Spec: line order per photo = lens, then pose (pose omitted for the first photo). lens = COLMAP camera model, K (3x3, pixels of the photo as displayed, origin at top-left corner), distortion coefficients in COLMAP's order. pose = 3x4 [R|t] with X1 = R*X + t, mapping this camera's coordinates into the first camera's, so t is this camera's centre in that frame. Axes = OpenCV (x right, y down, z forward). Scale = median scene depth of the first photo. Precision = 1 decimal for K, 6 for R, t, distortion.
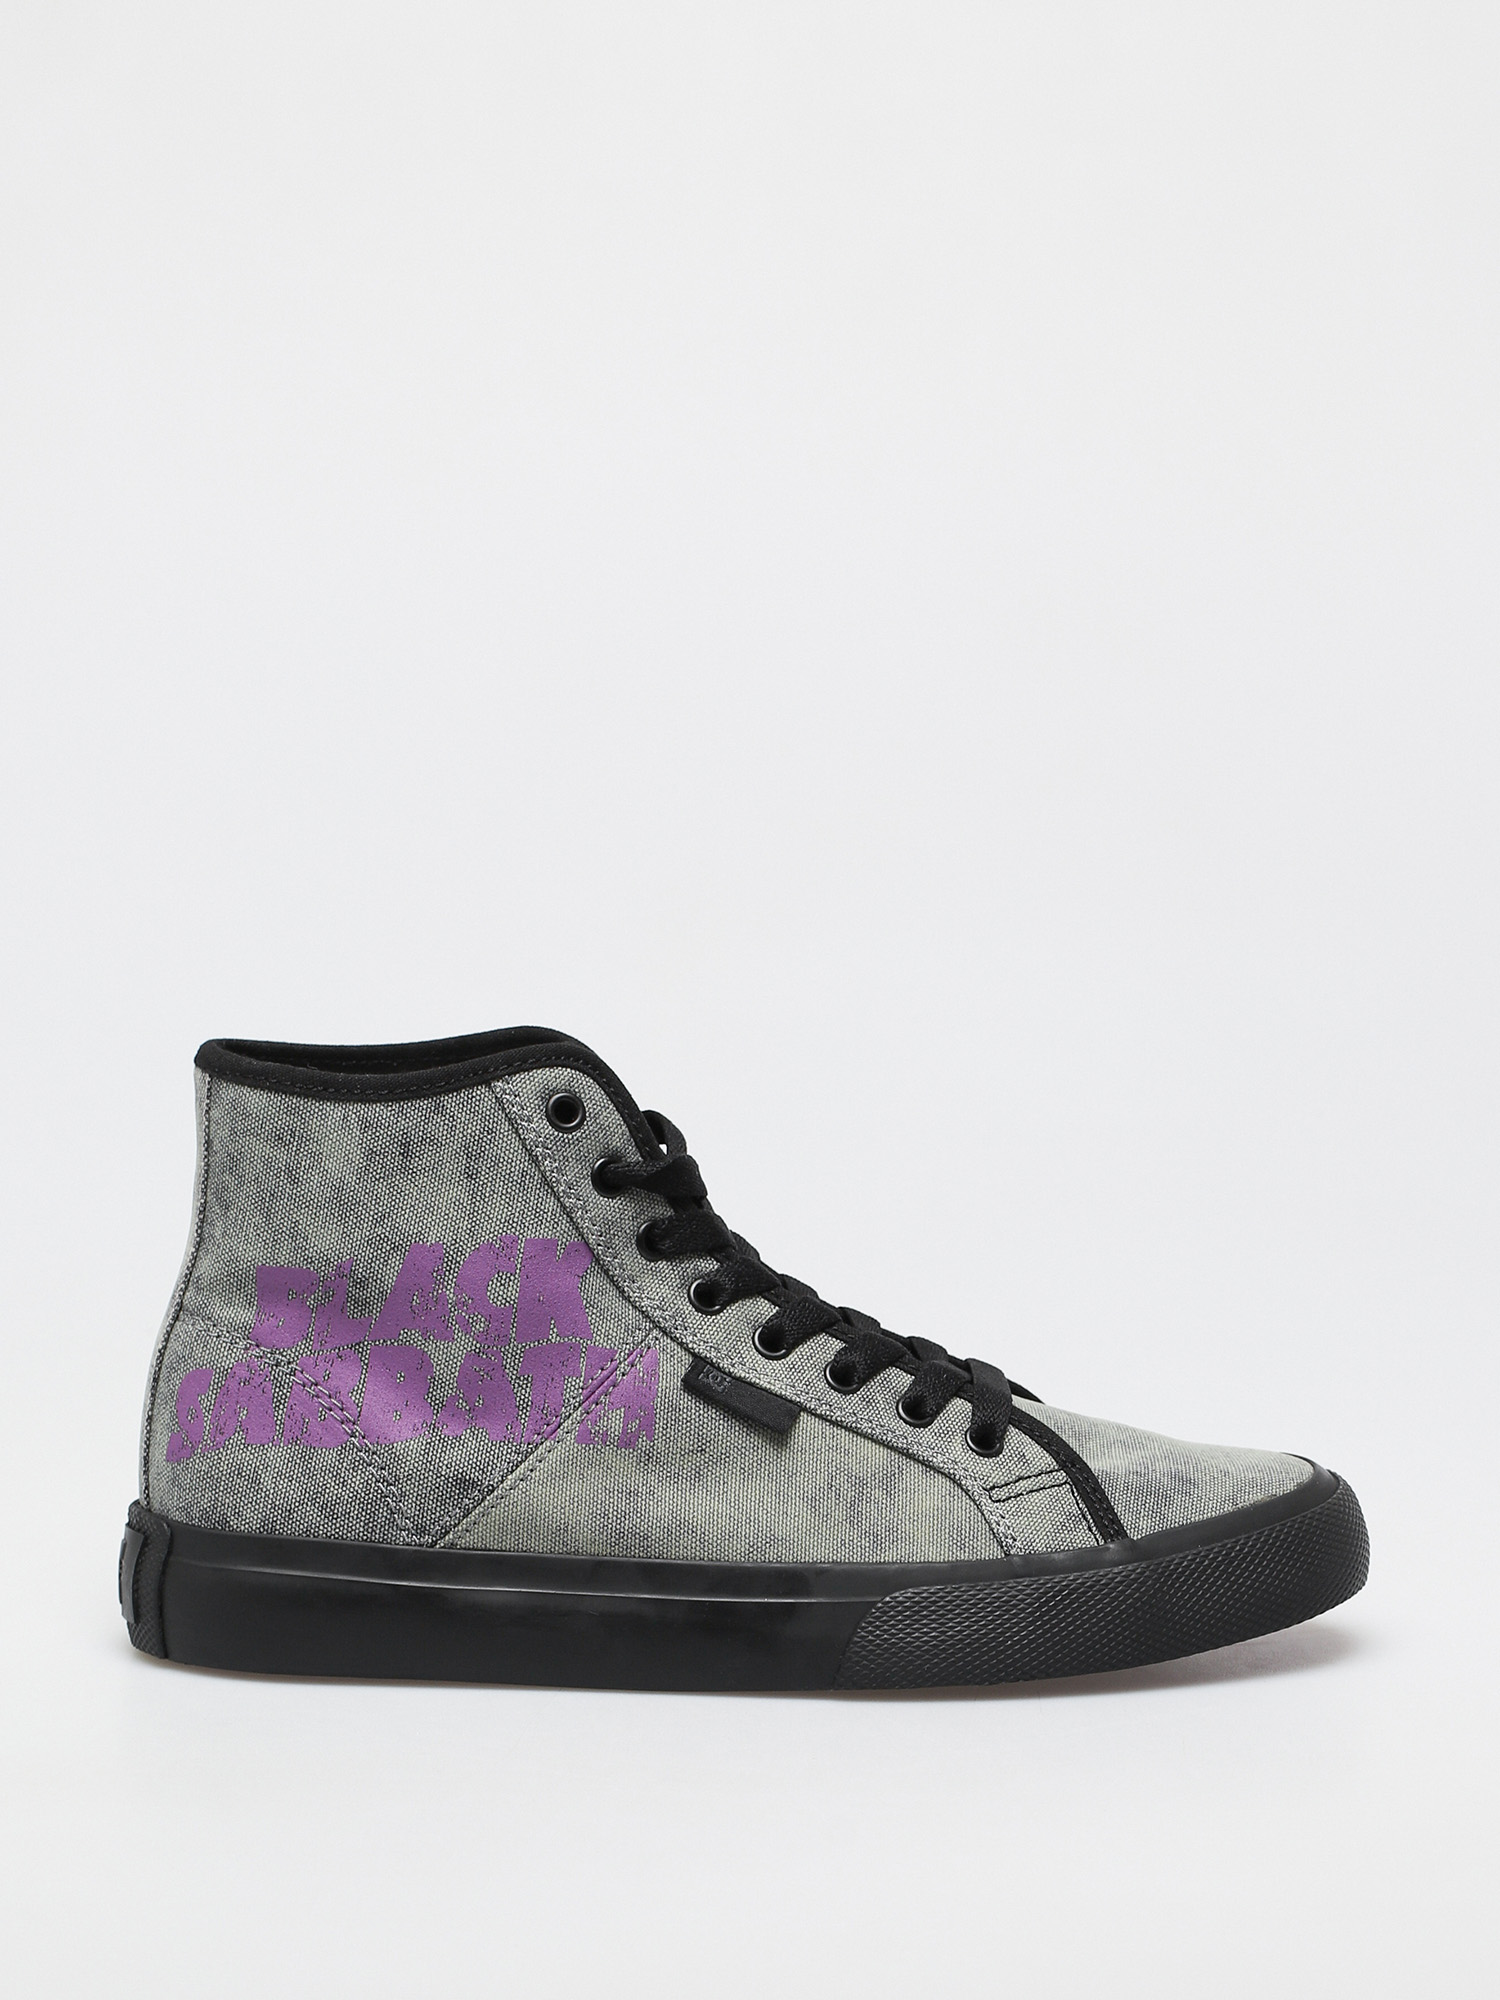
lens RADIAL K [[5676.7, 0, 750.0], [0, 5676.7, 1000.0], [0, 0, 1]] dist [-0.018404, 0.022451]
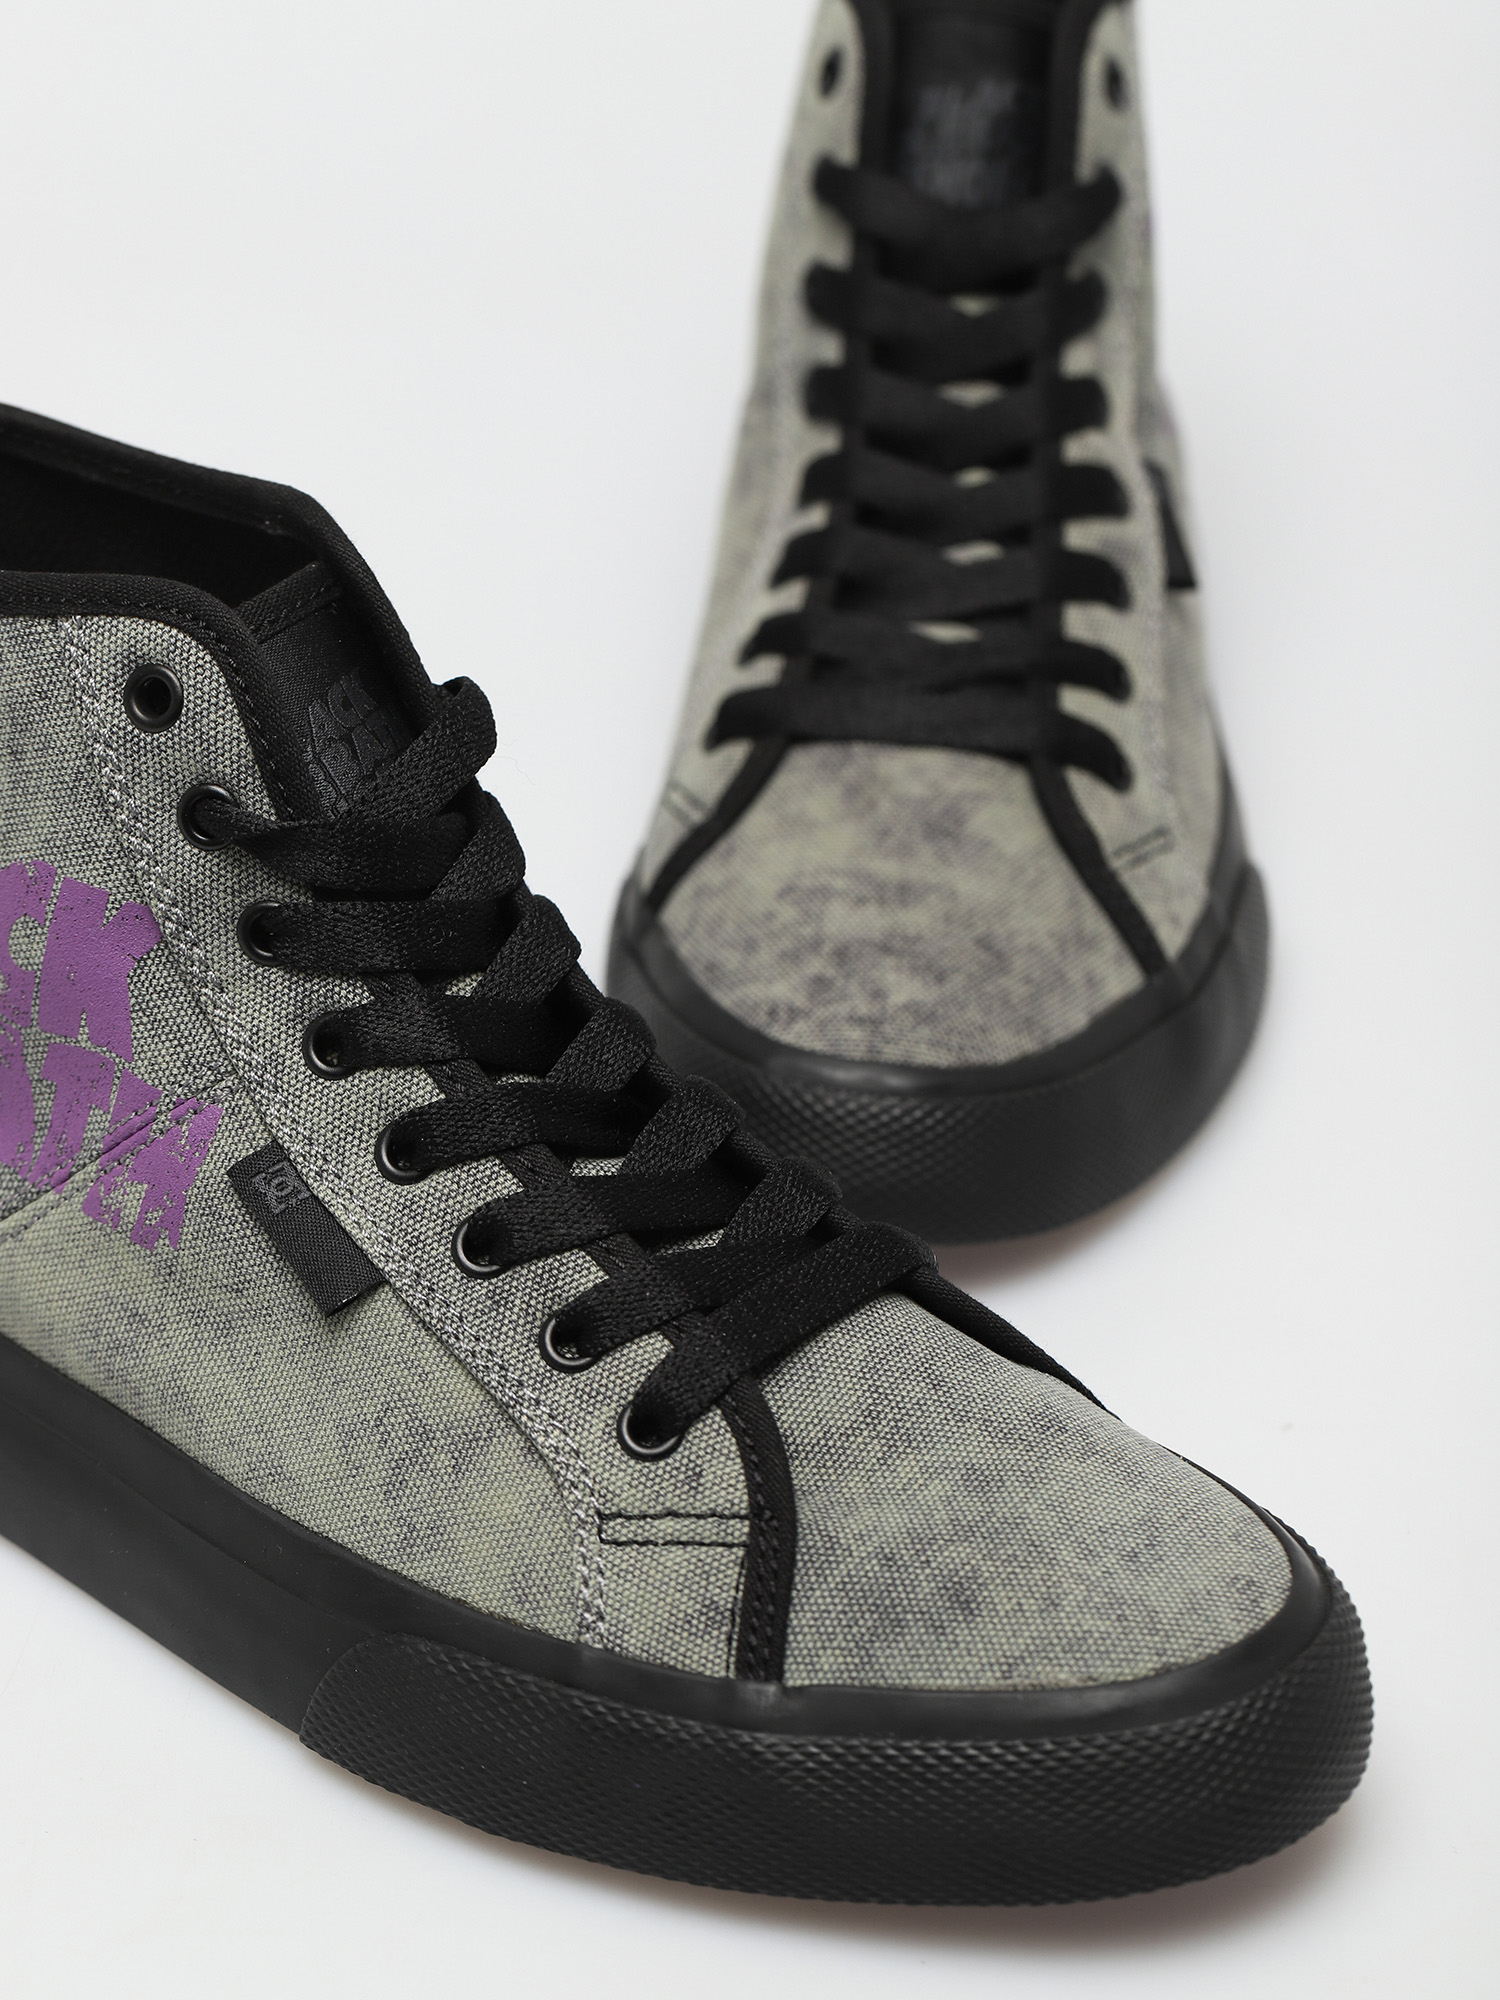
lens RADIAL K [[5676.7, 0, 750.0], [0, 5676.7, 1000.0], [0, 0, 1]] dist [-0.018404, 0.022451]
pose [[0.823128, 0.312992, -0.473811, 0.315865], [-0.159184, 0.928112, 0.336554, -0.163690], [0.545088, -0.201604, 0.813778, 0.538414]]
